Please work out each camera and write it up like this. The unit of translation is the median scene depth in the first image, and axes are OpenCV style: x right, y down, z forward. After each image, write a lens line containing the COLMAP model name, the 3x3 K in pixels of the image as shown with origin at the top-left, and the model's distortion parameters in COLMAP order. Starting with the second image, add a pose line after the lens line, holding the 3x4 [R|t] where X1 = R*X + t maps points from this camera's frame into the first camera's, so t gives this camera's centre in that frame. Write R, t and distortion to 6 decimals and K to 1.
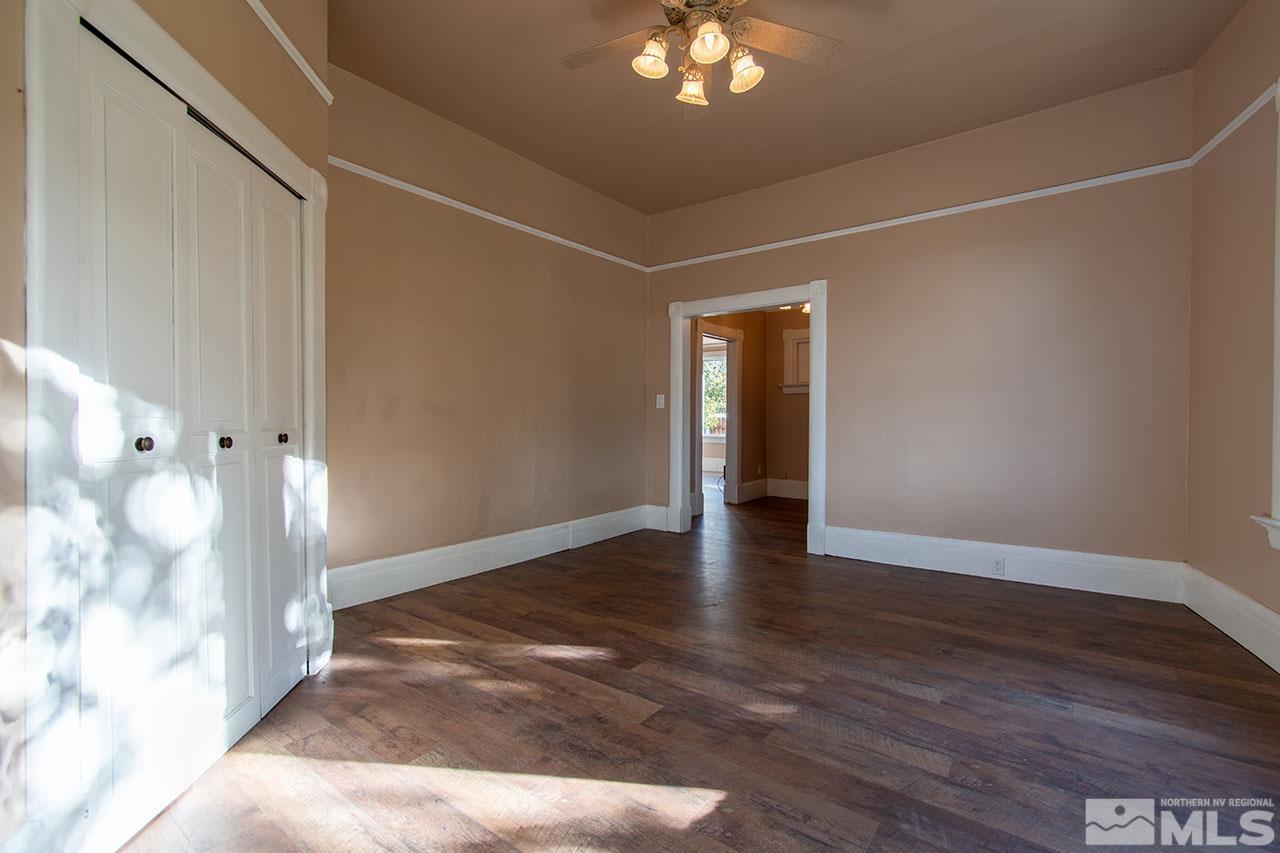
lens RADIAL K [[565.9, 0, 642.5], [0, 565.9, 428.5], [0, 0, 1]] dist [0.004414, -0.001449]
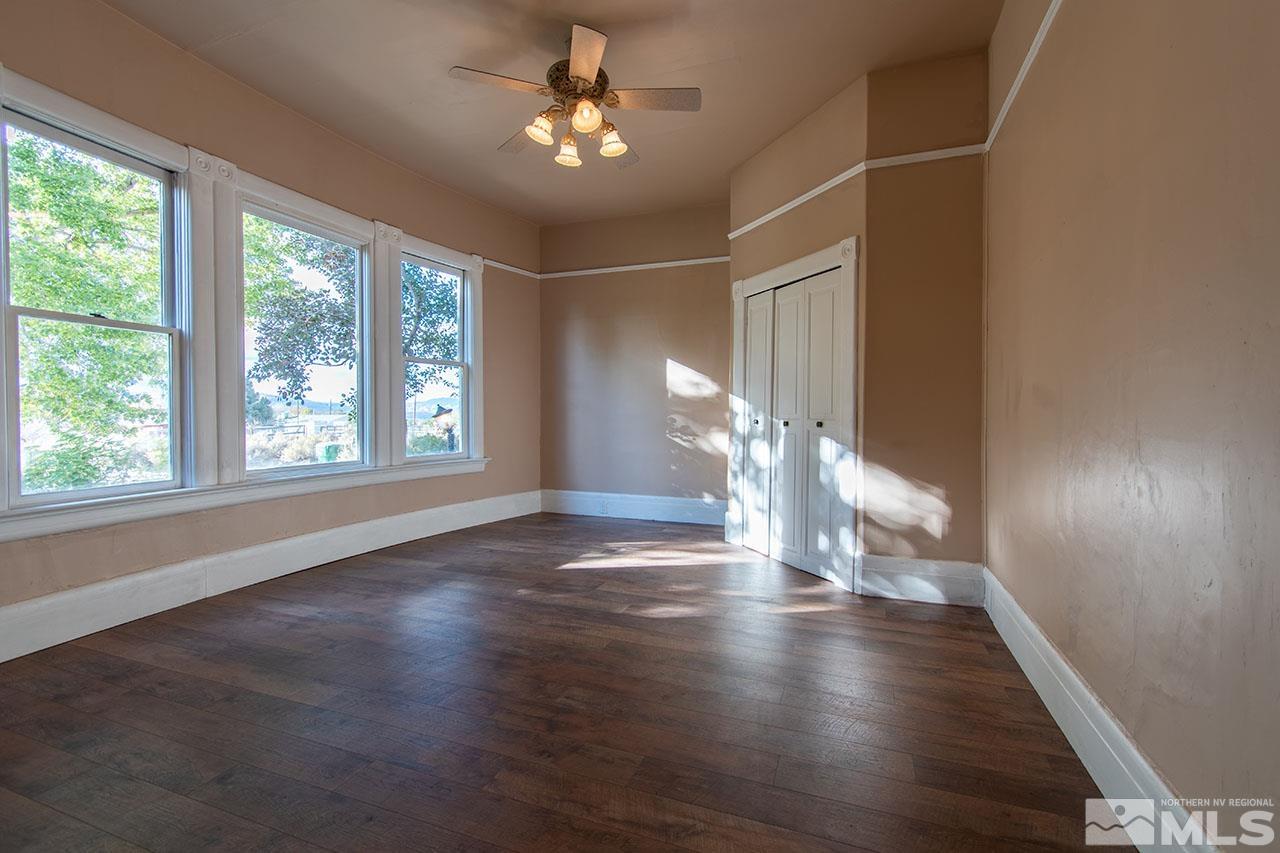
lens RADIAL K [[565.9, 0, 642.1], [0, 565.9, 421.4], [0, 0, 1]] dist [0.004414, -0.001449]
pose [[-0.960764, 0.001265, -0.277365, 0.350092], [-0.005897, 0.999670, 0.024986, -0.032011], [0.277305, 0.025641, -0.960440, 2.520909]]
